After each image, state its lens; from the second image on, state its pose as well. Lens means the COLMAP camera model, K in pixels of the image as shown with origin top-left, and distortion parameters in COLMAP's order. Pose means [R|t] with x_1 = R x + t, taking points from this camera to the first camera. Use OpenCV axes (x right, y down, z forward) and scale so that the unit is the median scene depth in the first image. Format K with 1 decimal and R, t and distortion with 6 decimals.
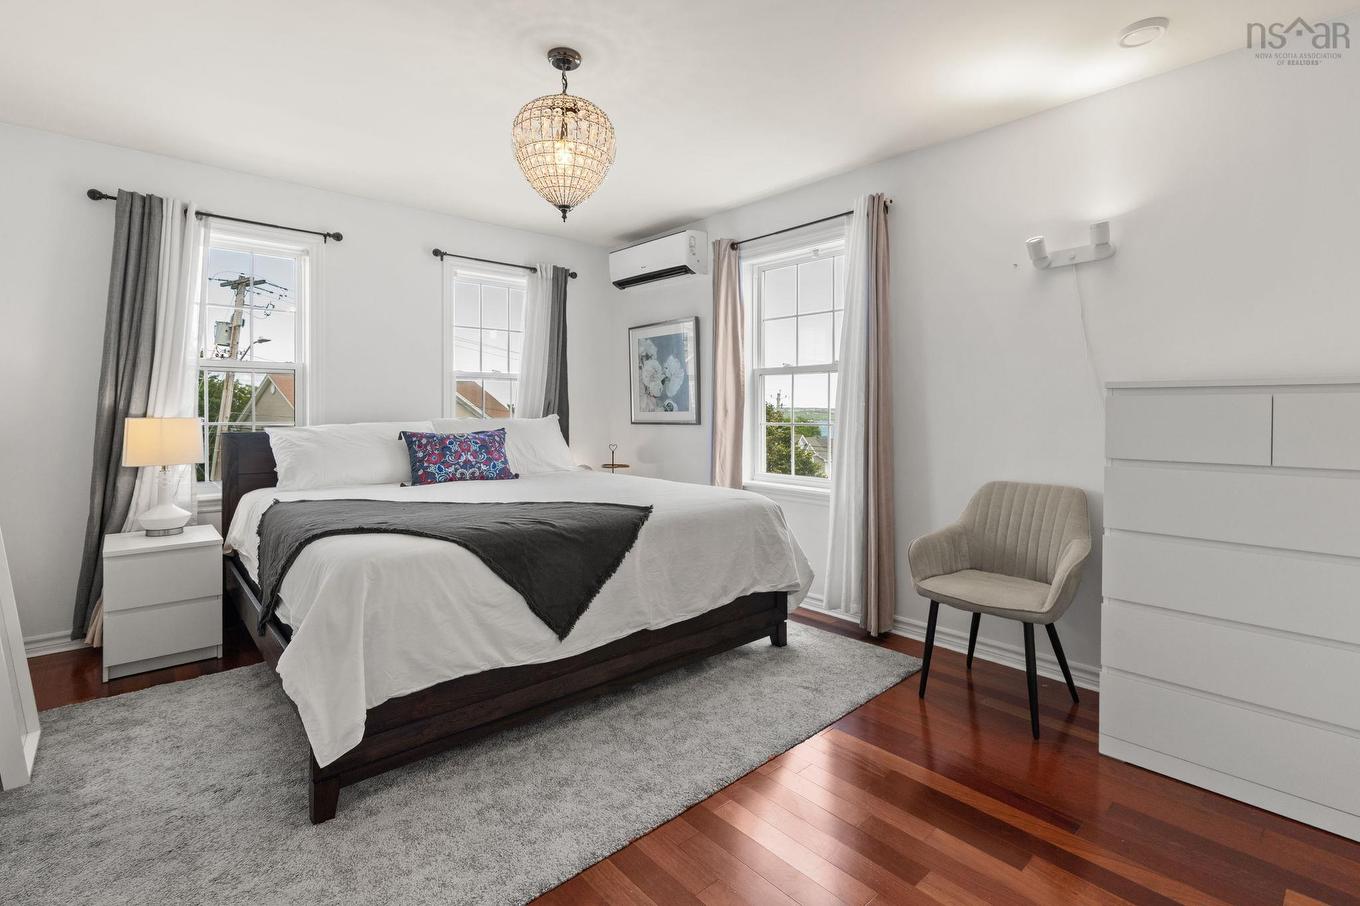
lens RADIAL K [[630.8, 0, 676.3], [0, 630.8, 448.9], [0, 0, 1]] dist [-0.005400, 0.003382]
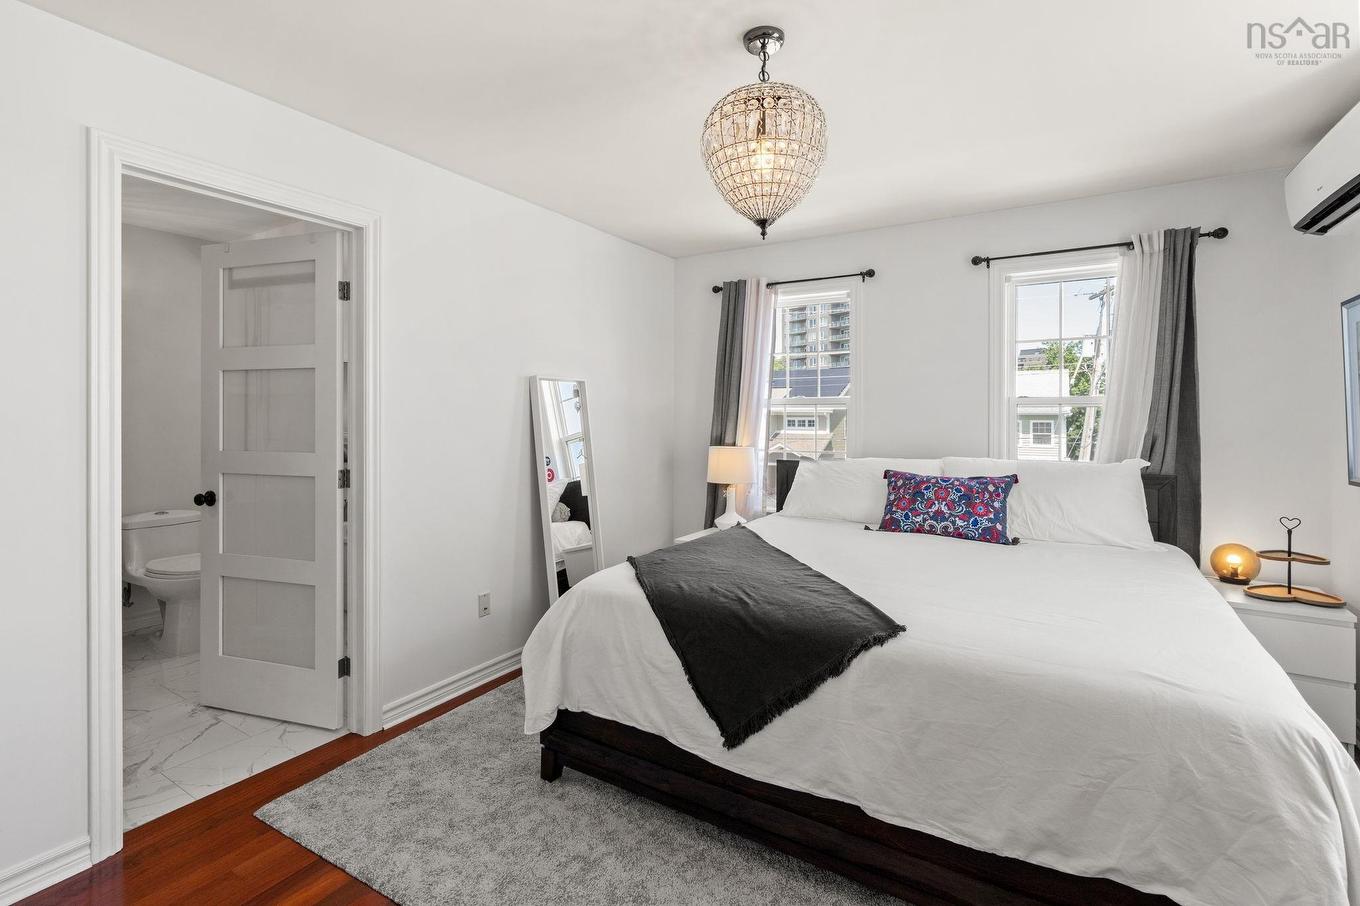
lens RADIAL K [[630.8, 0, 661.5], [0, 630.8, 437.1], [0, 0, 1]] dist [-0.005400, 0.003382]
pose [[0.285734, 0.031699, -0.957785, 0.363707], [-0.061660, 0.997990, 0.014635, -0.070220], [0.956323, 0.054876, 0.287114, 0.418618]]
